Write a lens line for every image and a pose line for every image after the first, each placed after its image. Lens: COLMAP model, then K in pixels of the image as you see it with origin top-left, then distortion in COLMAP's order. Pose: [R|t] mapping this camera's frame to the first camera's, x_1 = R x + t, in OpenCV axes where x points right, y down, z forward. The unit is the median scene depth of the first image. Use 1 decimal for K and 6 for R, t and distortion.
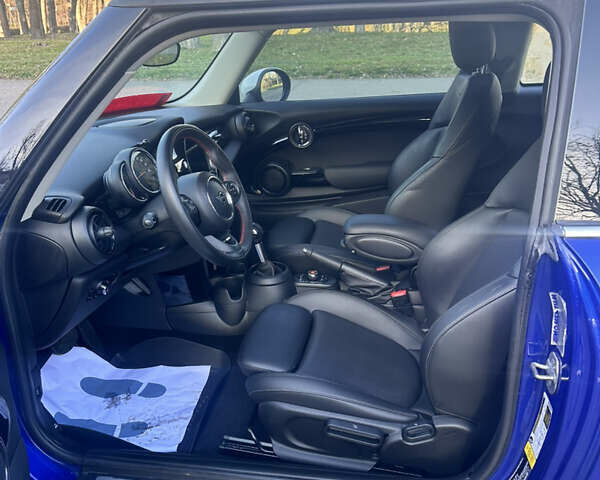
lens RADIAL K [[560.9, 0, 304.2], [0, 560.9, 242.3], [0, 0, 1]] dist [0.115457, -0.202883]
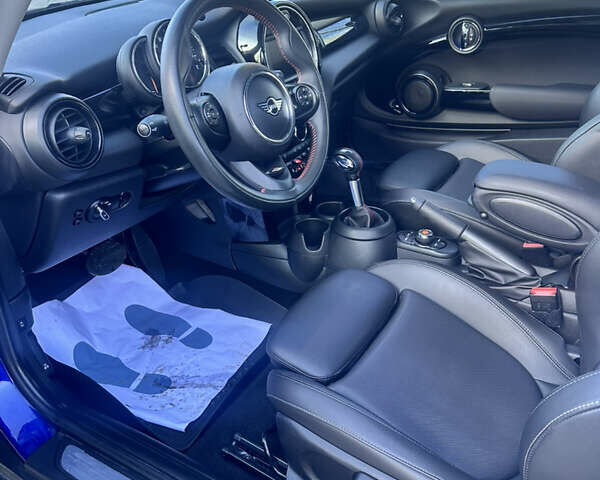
lens RADIAL K [[560.9, 0, 304.2], [0, 560.9, 242.3], [0, 0, 1]] dist [0.115457, -0.202883]
pose [[0.932430, 0.188864, -0.308067, 0.100204], [-0.143577, 0.975993, 0.163777, -0.030129], [0.331602, -0.108479, 0.937162, 0.298531]]
